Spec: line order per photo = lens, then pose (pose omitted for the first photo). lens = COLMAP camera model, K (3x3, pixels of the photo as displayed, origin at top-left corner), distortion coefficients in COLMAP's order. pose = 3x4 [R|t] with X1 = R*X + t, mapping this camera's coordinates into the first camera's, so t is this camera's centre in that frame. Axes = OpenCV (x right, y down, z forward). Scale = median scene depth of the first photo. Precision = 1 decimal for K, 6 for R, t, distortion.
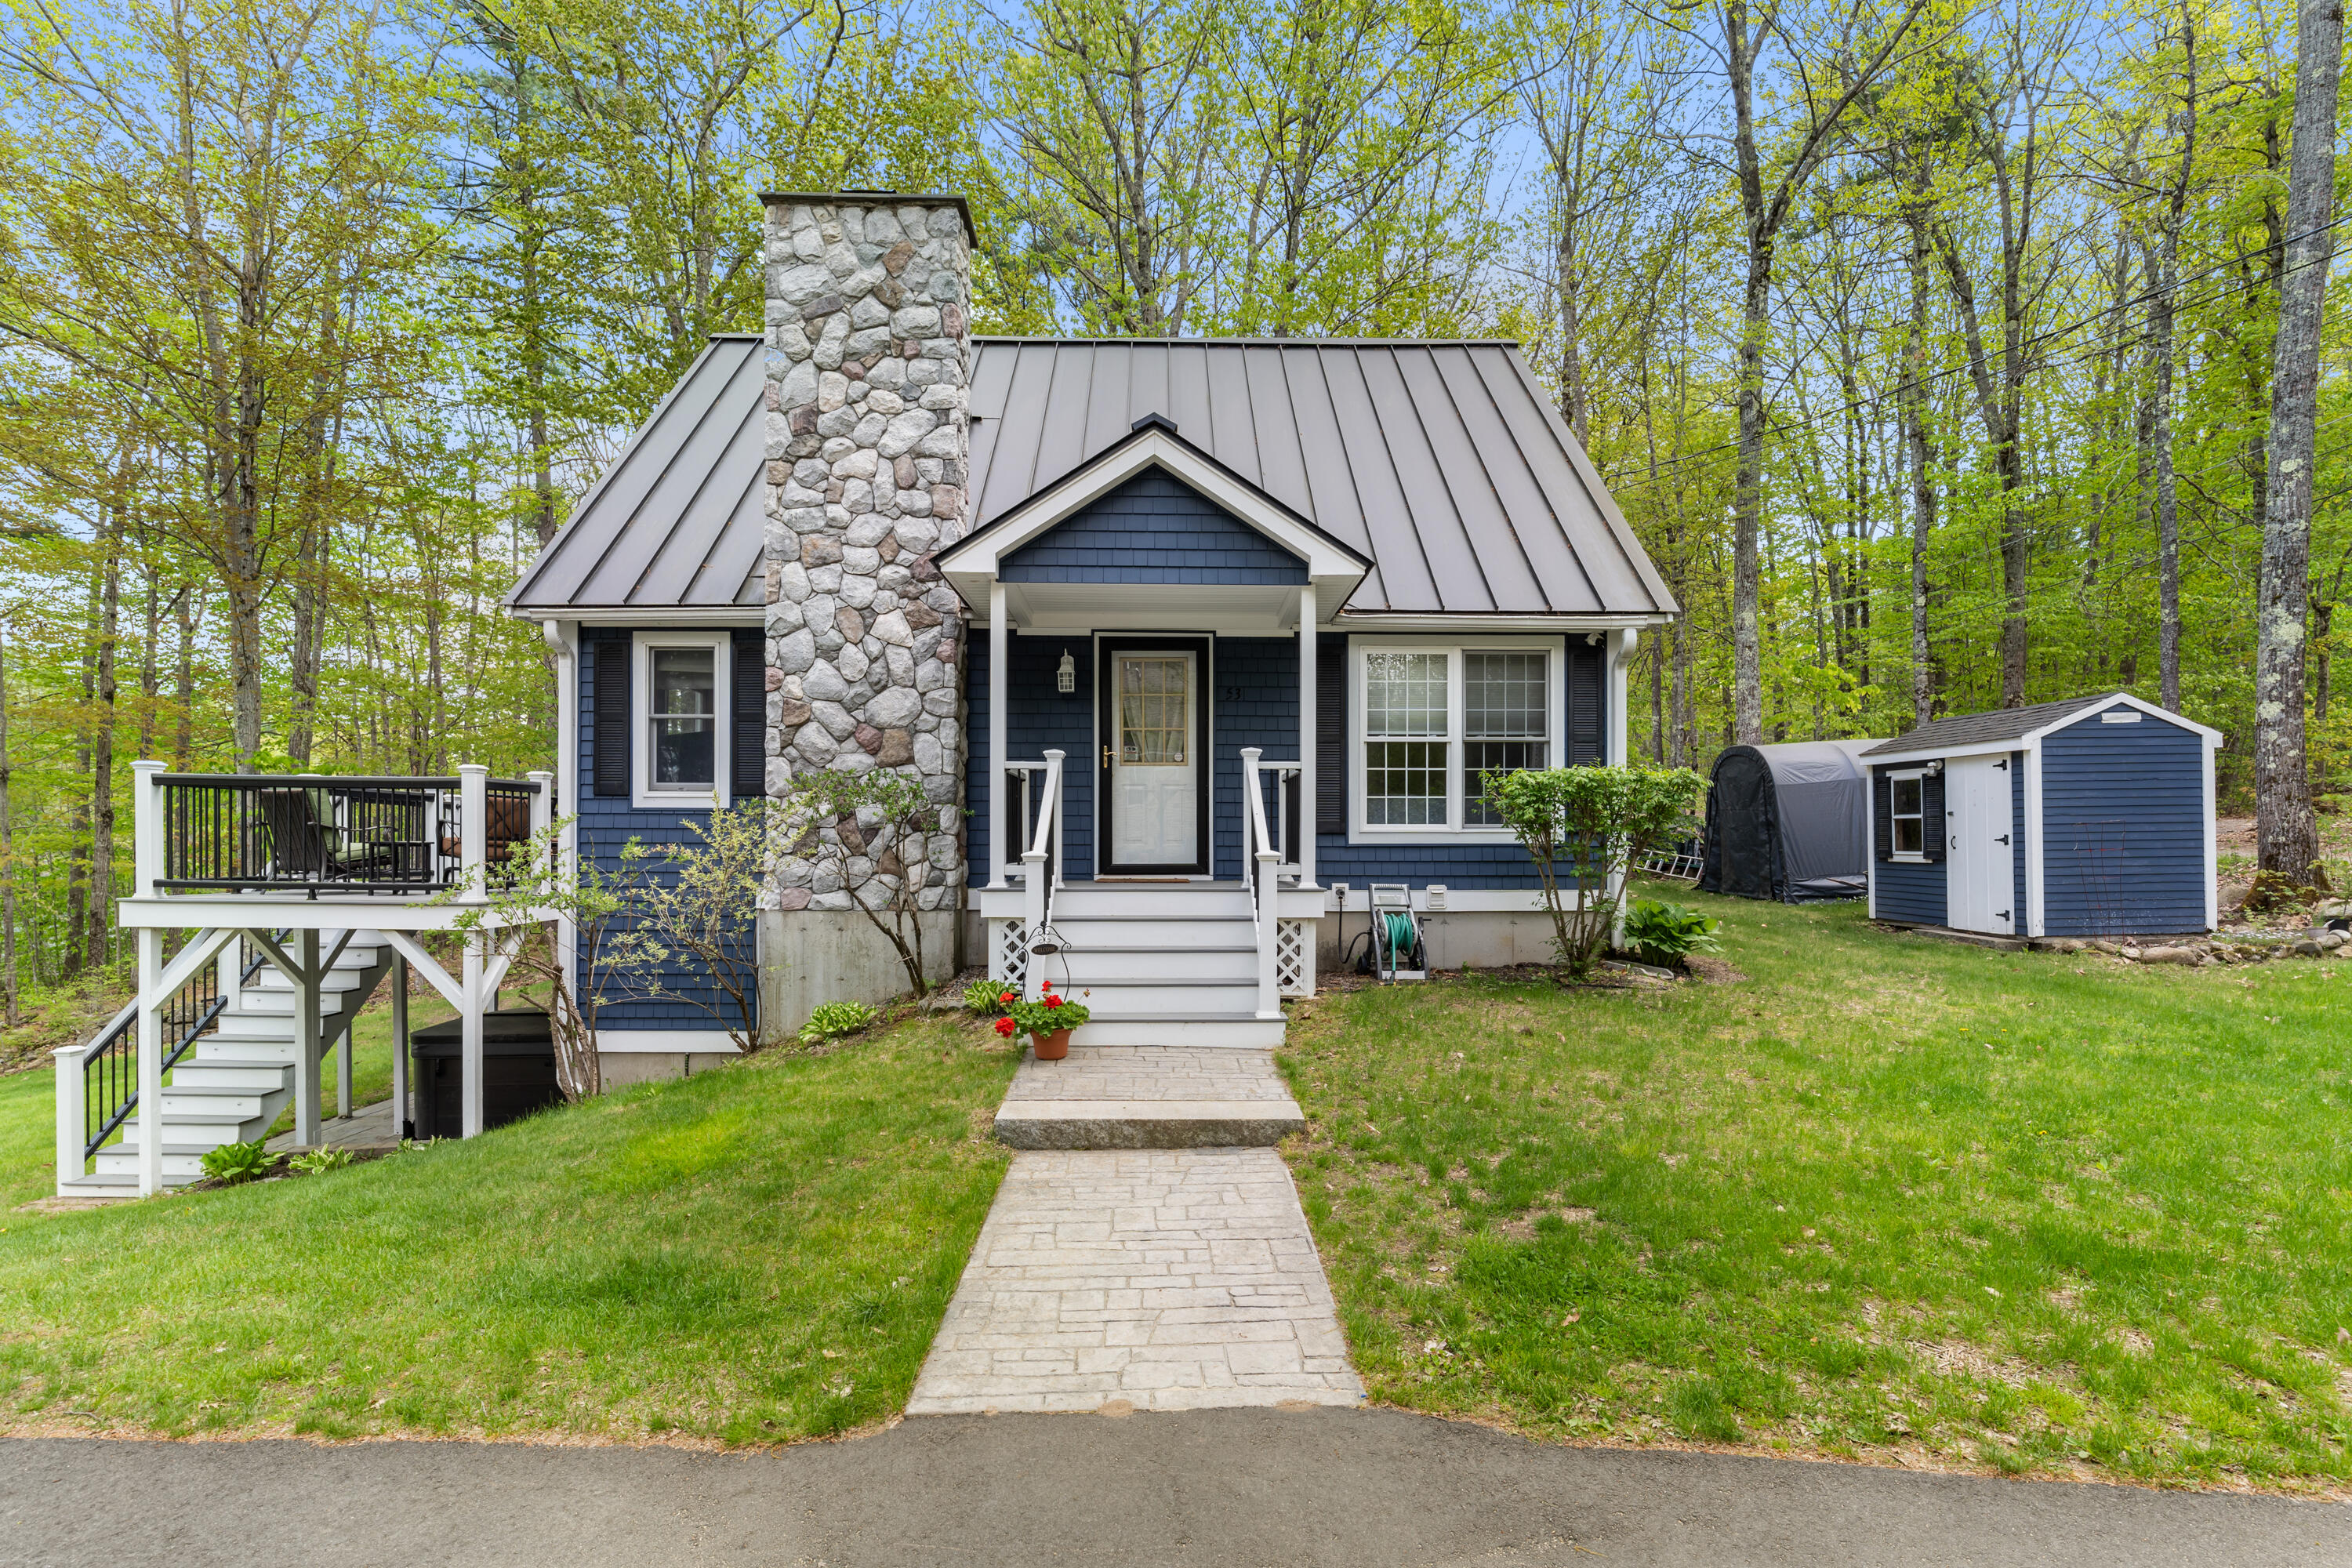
lens RADIAL K [[1100.2, 0, 1198.8], [0, 1100.2, 825.7], [0, 0, 1]] dist [0.000116, 0.000648]
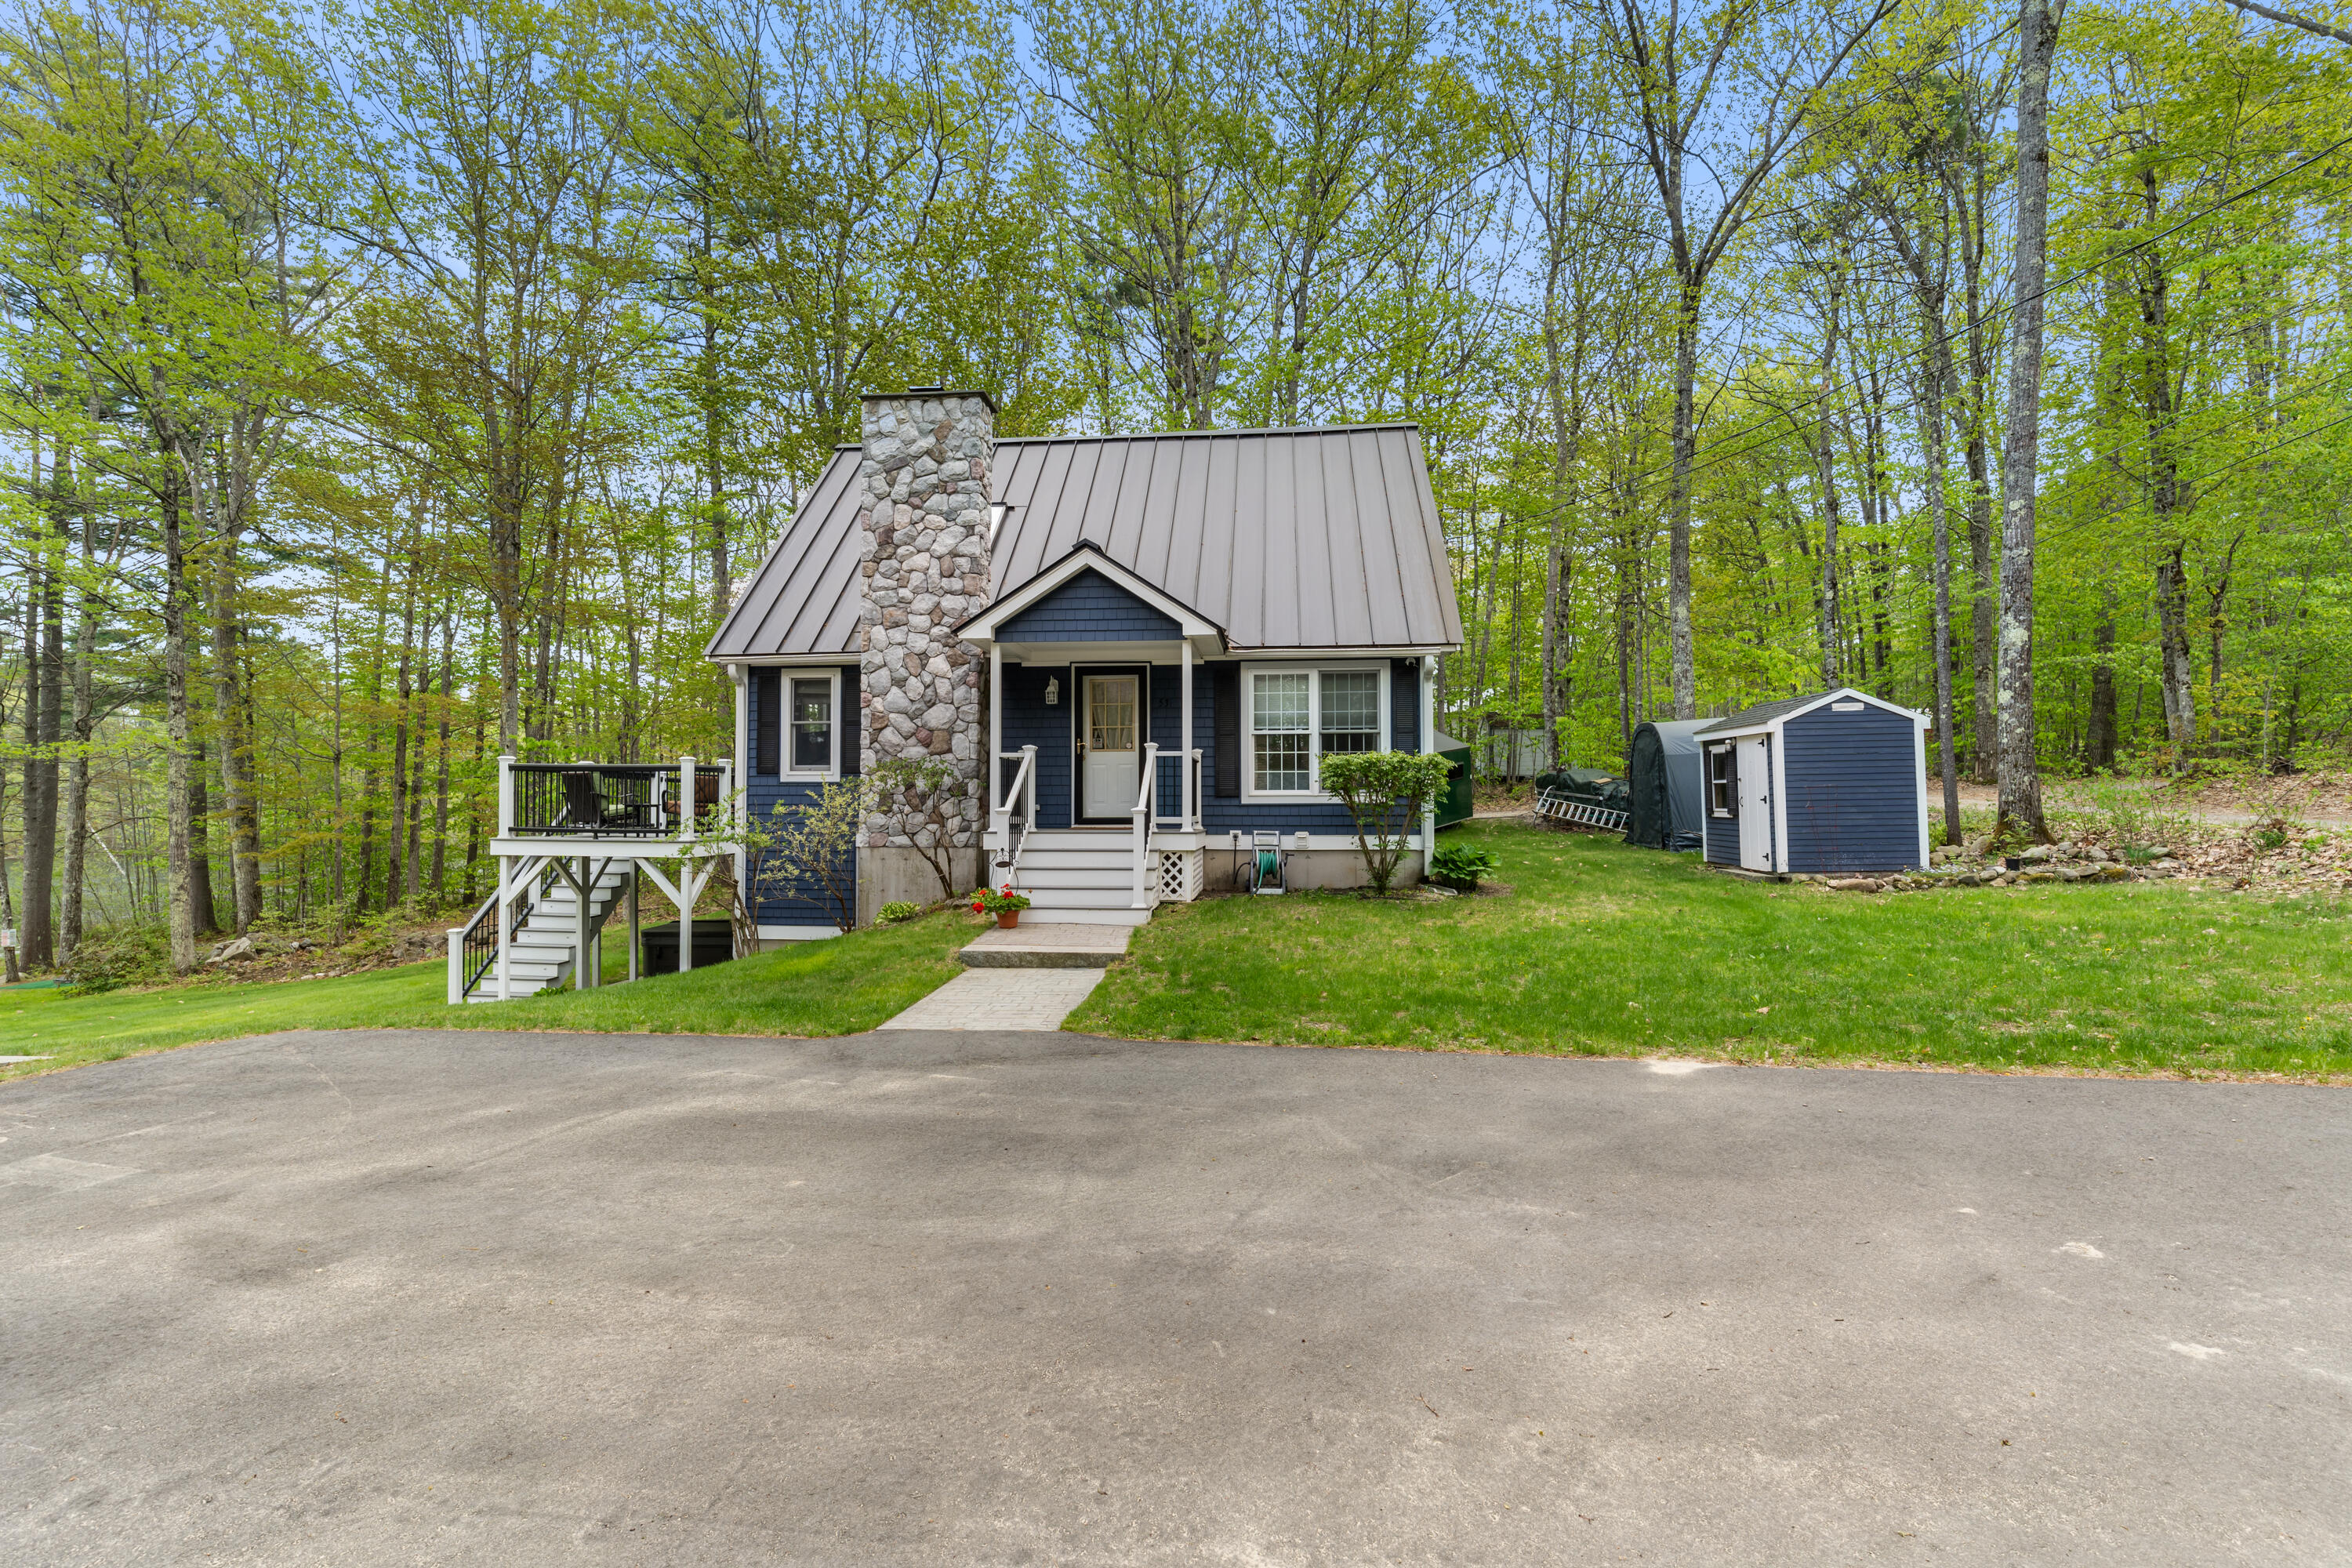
lens RADIAL K [[1058.1, 0, 1177.2], [0, 1058.1, 753.0], [0, 0, 1]] dist [0.000877, 0.000241]
pose [[0.992696, -0.008597, -0.120335, 0.236119], [0.004547, 0.999415, -0.033892, -0.004004], [0.120556, 0.033098, 0.992155, -0.442716]]
